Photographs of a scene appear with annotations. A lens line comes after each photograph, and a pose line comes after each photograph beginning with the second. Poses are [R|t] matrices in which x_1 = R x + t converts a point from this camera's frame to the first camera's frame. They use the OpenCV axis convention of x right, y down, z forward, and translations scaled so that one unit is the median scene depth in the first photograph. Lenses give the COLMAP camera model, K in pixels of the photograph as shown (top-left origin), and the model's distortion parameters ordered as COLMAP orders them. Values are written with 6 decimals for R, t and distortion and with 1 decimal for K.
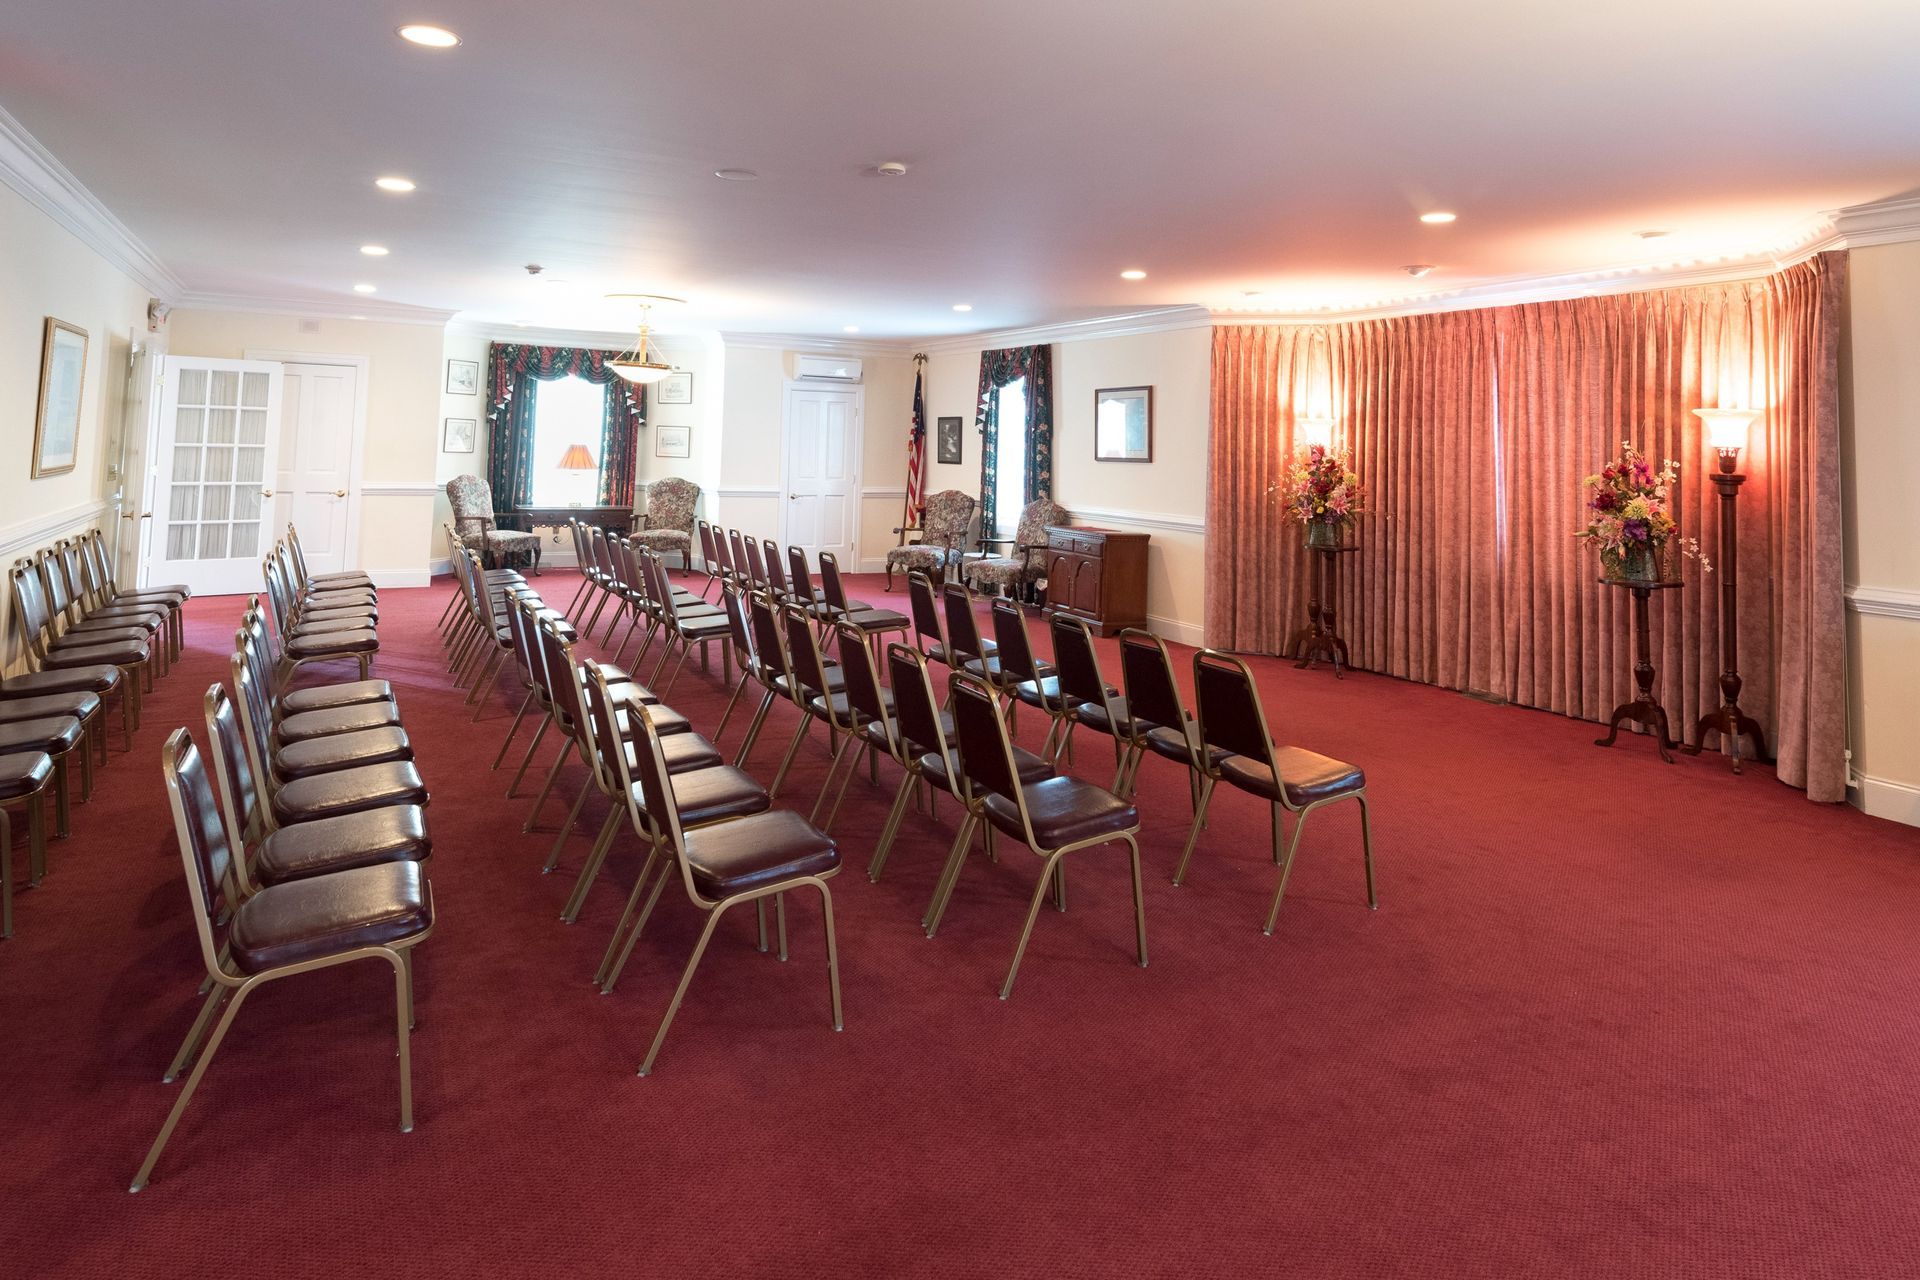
lens RADIAL K [[917.2, 0, 963.1], [0, 917.2, 607.9], [0, 0, 1]] dist [0.001645, -0.000995]
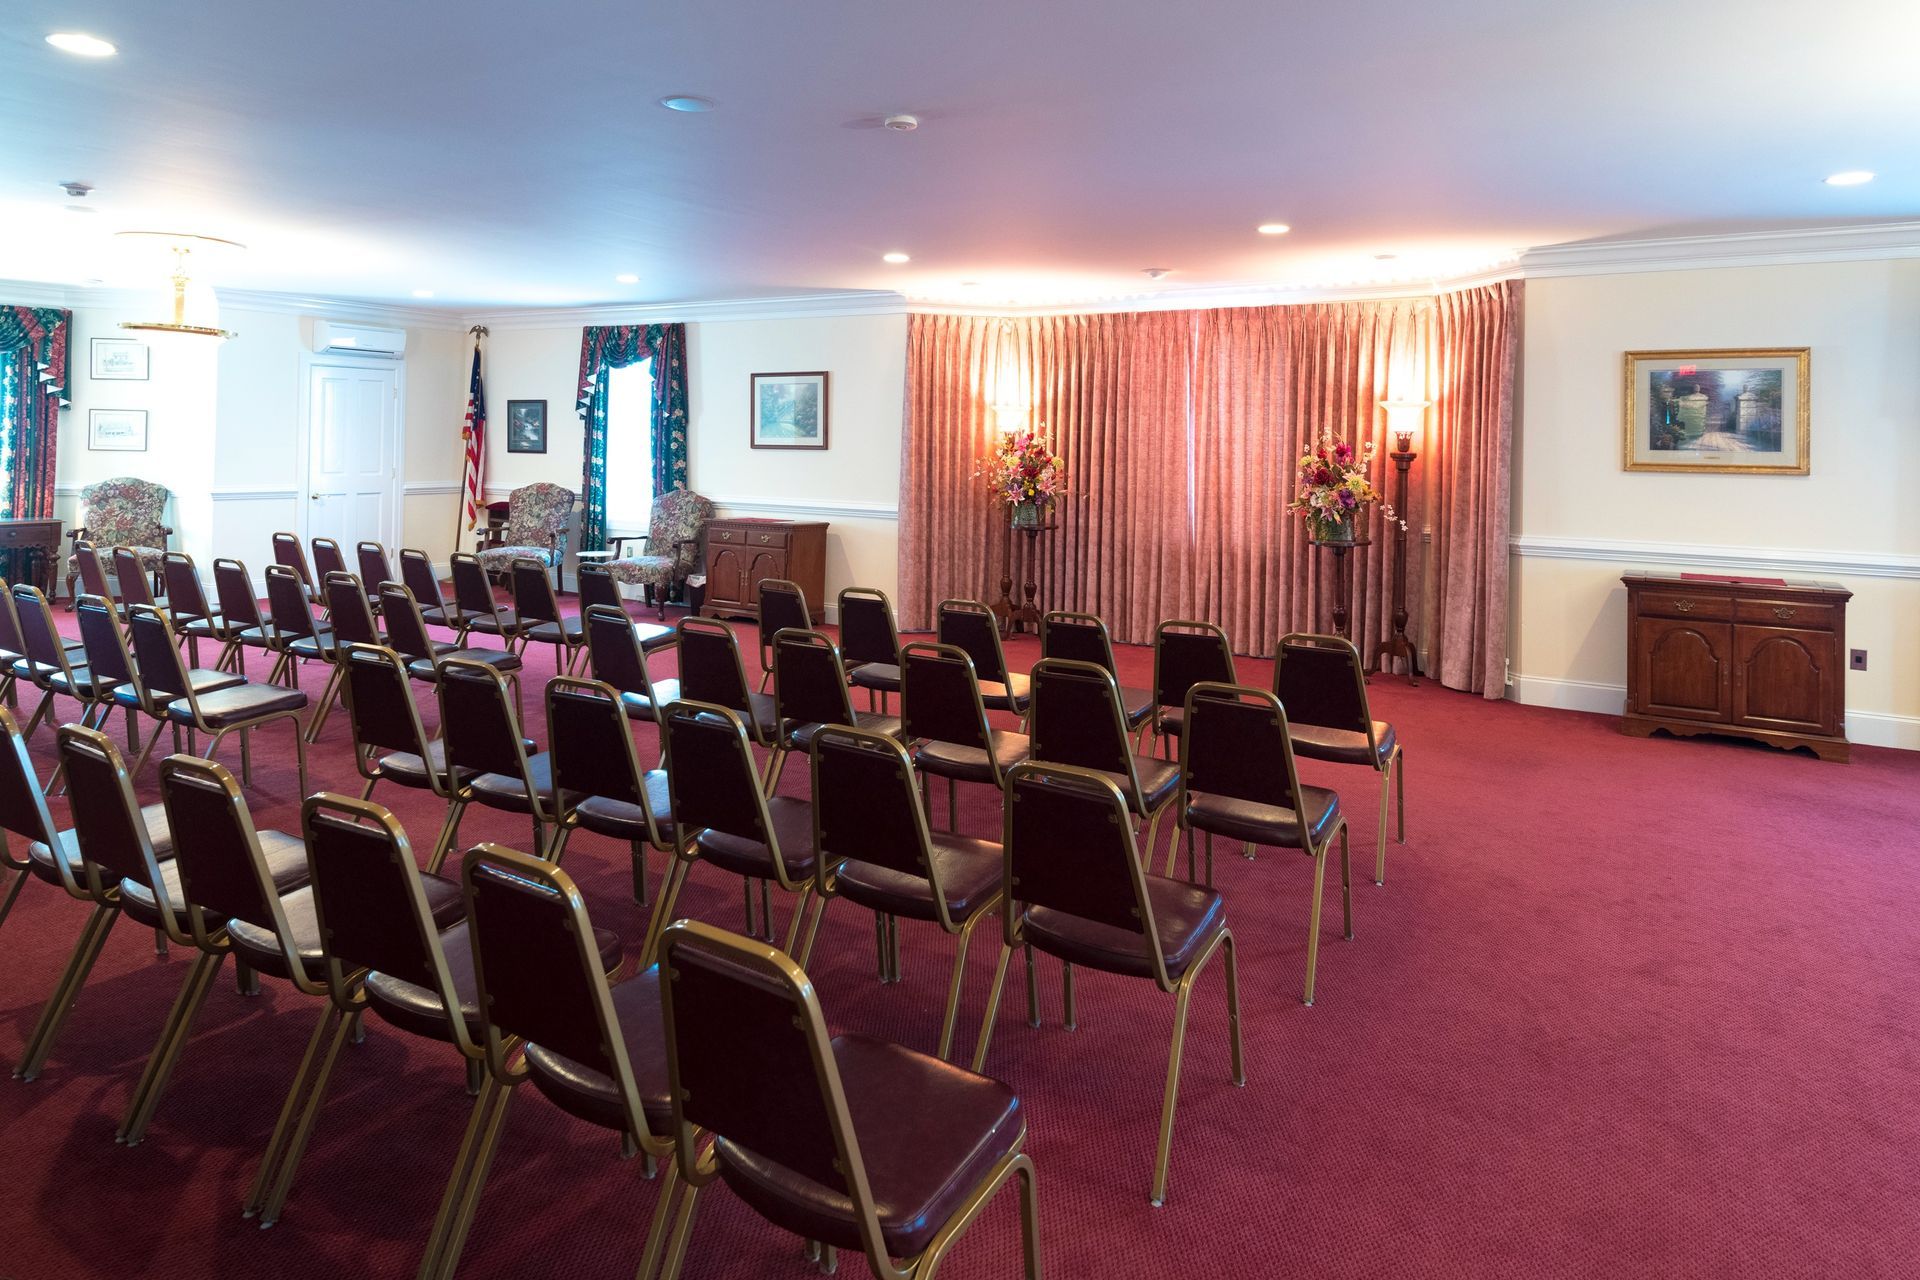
lens RADIAL K [[914.0, 0, 989.6], [0, 914.0, 620.4], [0, 0, 1]] dist [0.029553, -0.021006]
pose [[0.899052, -0.095791, 0.427234, -0.115204], [0.083559, 0.995378, 0.047338, -0.010865], [-0.429794, -0.006860, 0.902901, 0.045962]]
